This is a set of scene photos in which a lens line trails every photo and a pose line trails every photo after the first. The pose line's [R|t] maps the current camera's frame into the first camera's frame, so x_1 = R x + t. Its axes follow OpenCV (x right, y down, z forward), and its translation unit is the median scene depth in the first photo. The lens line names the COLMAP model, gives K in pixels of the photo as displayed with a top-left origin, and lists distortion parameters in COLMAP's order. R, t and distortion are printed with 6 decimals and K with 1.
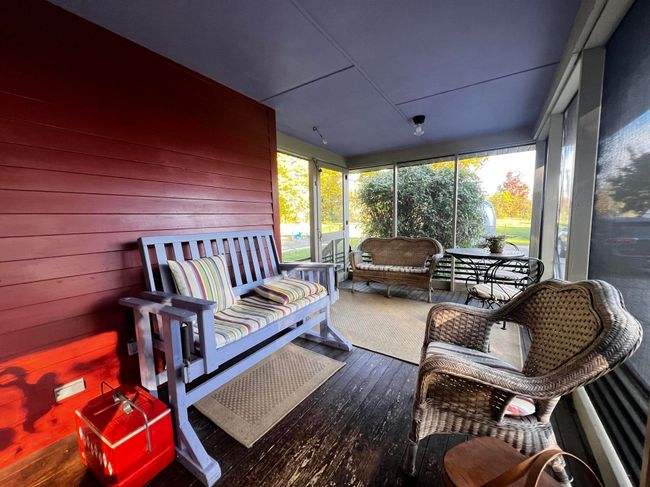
lens RADIAL K [[260.8, 0, 324.4], [0, 260.8, 246.8], [0, 0, 1]] dist [-0.001520, -0.000026]
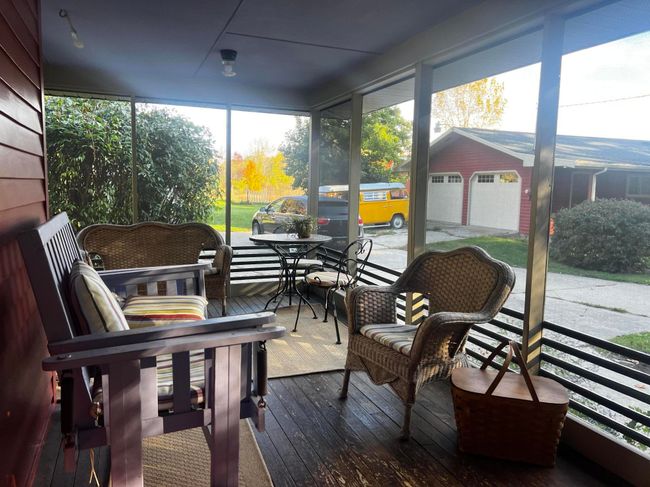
lens RADIAL K [[494.1, 0, 325.0], [0, 494.1, 241.7], [0, 0, 1]] dist [0.045169, -0.033691]
pose [[0.563775, -0.052877, 0.824234, -0.629696], [0.052713, 0.998218, 0.027982, -0.004365], [-0.824245, 0.027672, 0.565557, 0.039708]]
